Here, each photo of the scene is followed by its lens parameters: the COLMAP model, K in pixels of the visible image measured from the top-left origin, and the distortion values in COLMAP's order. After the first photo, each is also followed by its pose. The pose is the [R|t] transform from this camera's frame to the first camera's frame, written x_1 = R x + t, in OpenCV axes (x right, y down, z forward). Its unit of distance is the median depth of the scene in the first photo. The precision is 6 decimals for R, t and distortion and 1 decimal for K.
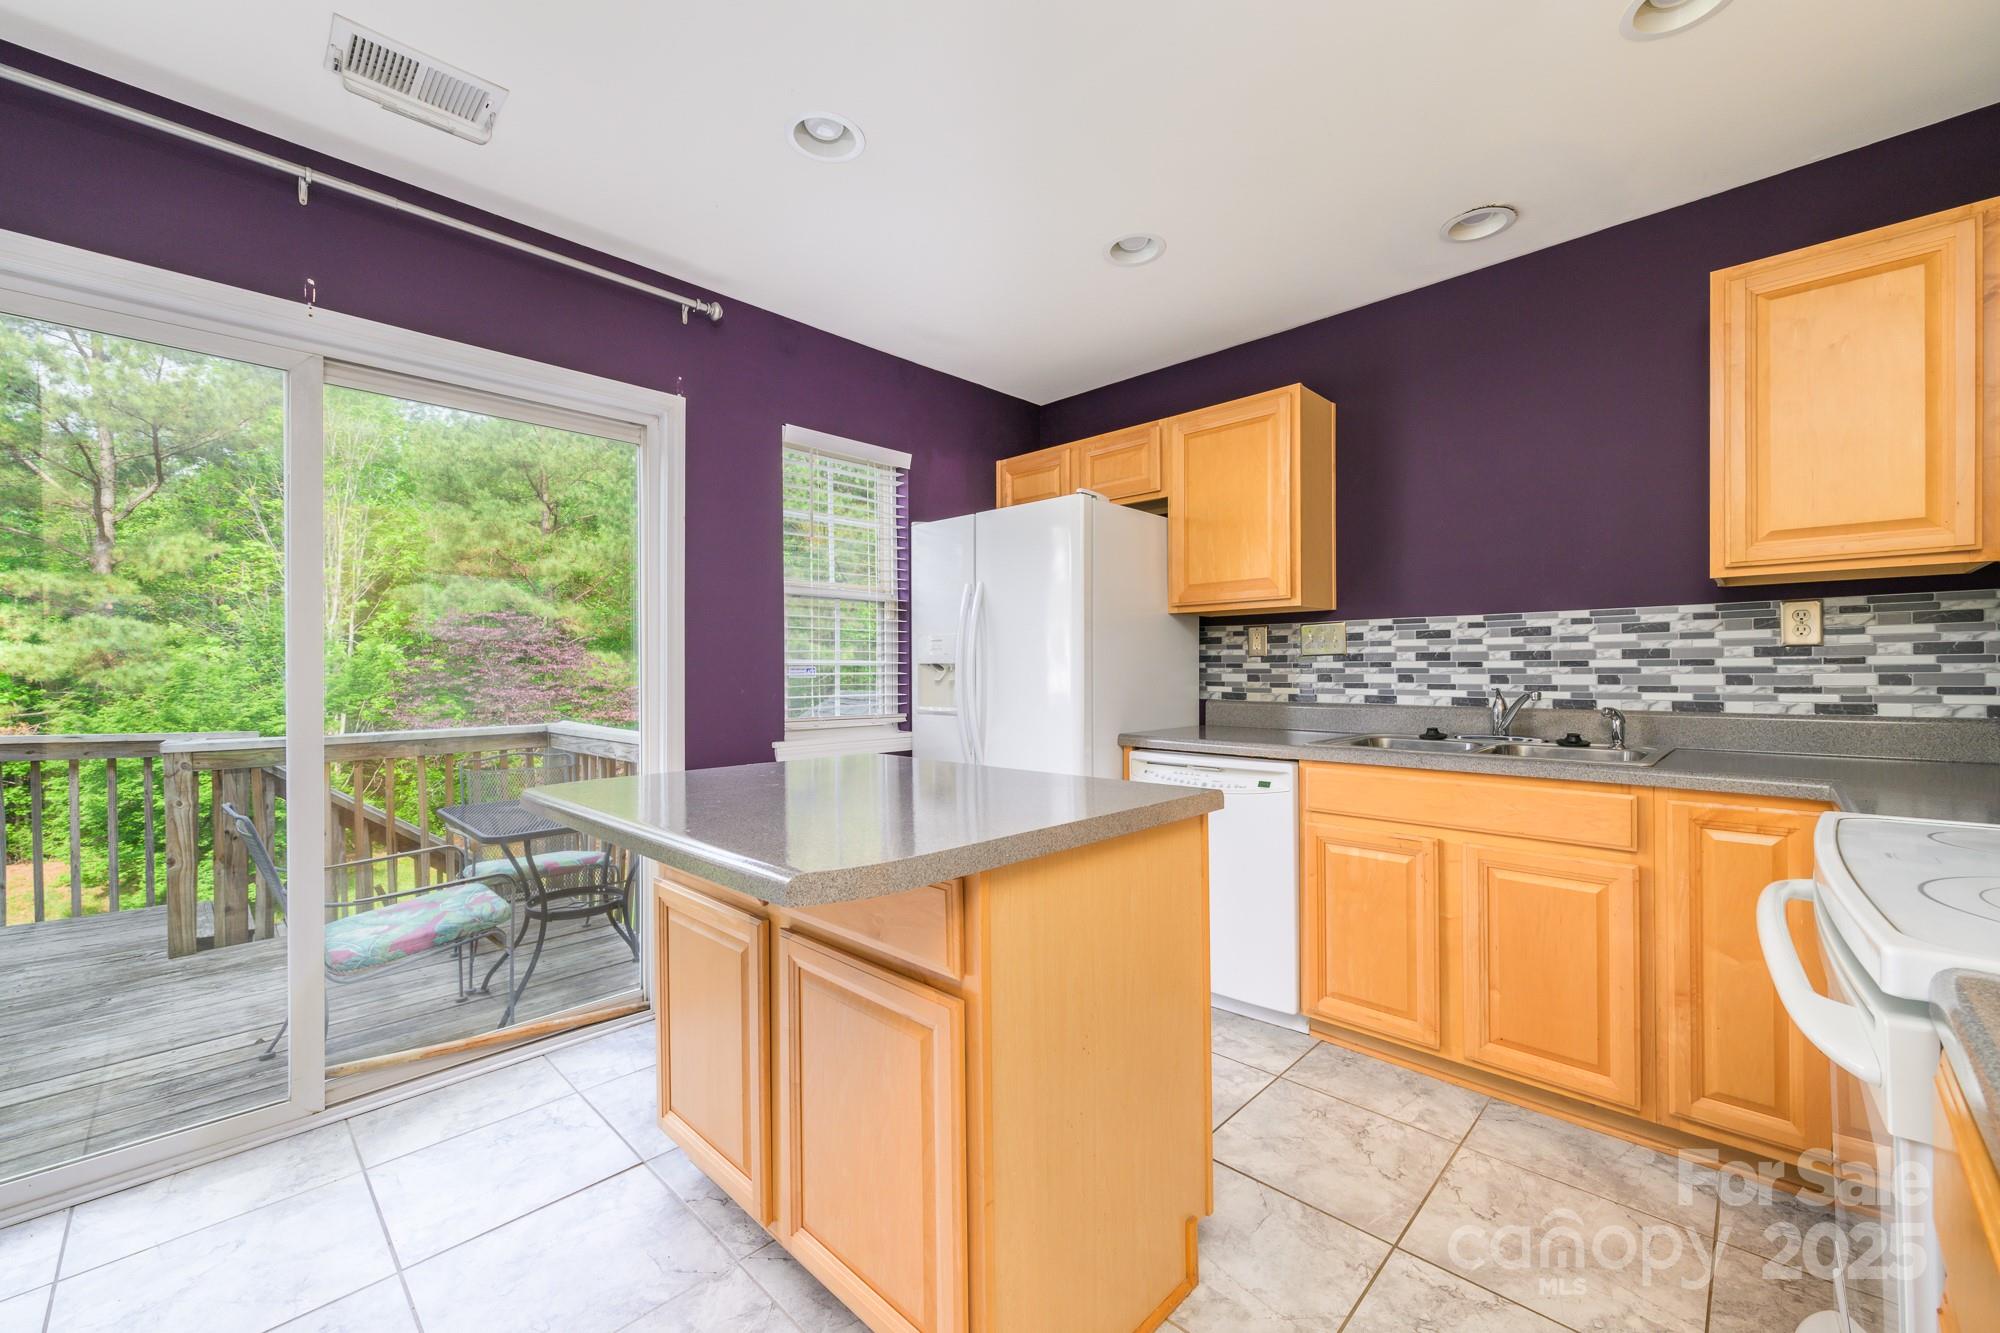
lens RADIAL K [[787.8, 0, 1013.5], [0, 787.8, 670.3], [0, 0, 1]] dist [-0.000327, 0.000508]
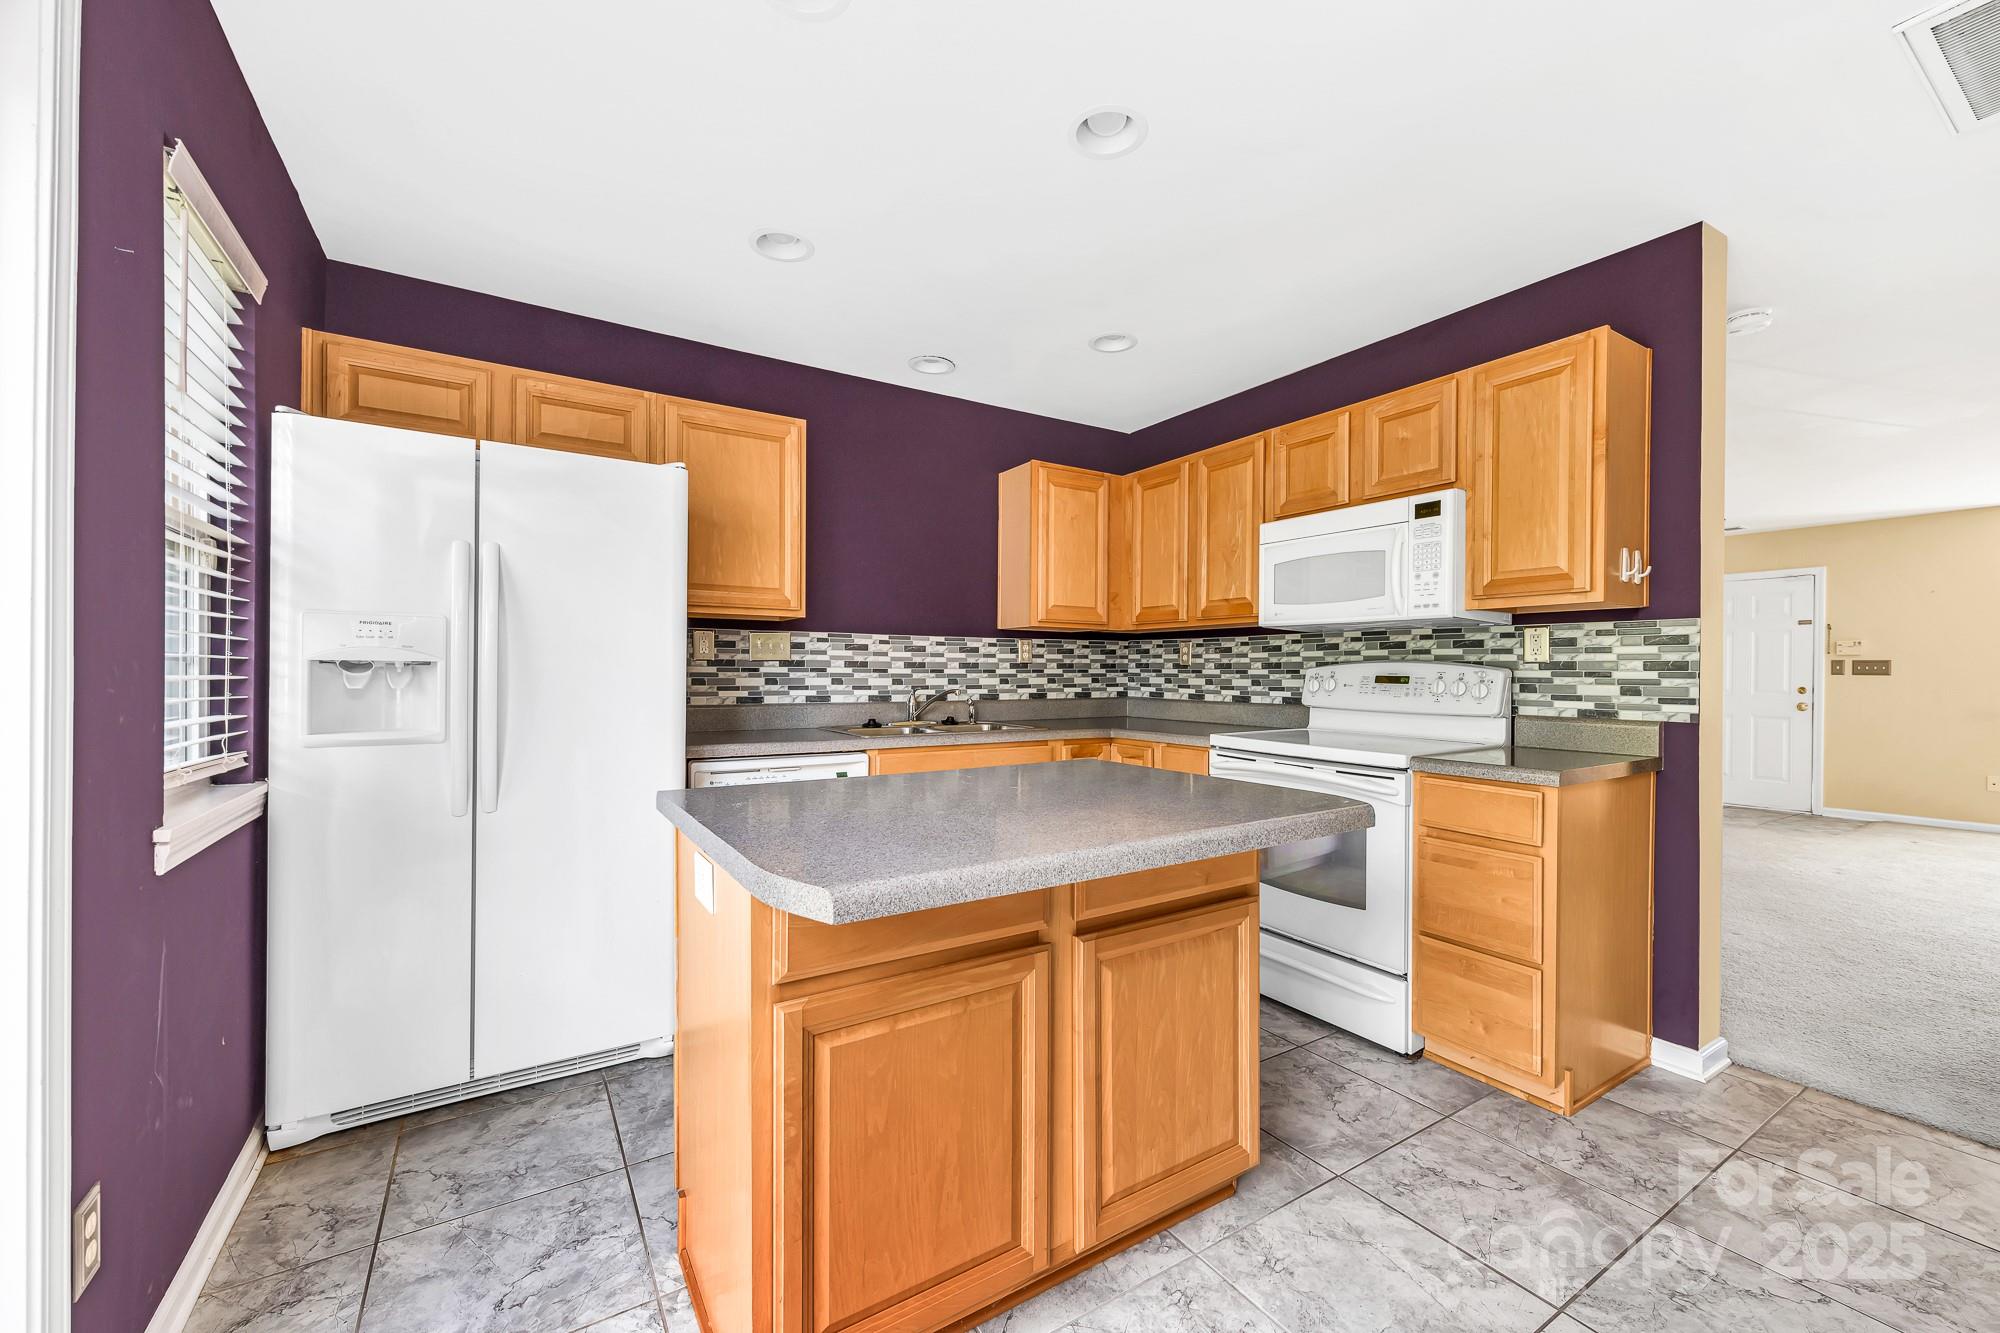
lens RADIAL K [[787.8, 0, 1003.6], [0, 787.8, 672.6], [0, 0, 1]] dist [-0.000327, 0.000508]
pose [[0.242820, 0.006128, 0.970052, -0.682445], [-0.005435, 0.999973, -0.004957, 0.001219], [-0.970056, -0.004068, 0.242847, 0.465344]]
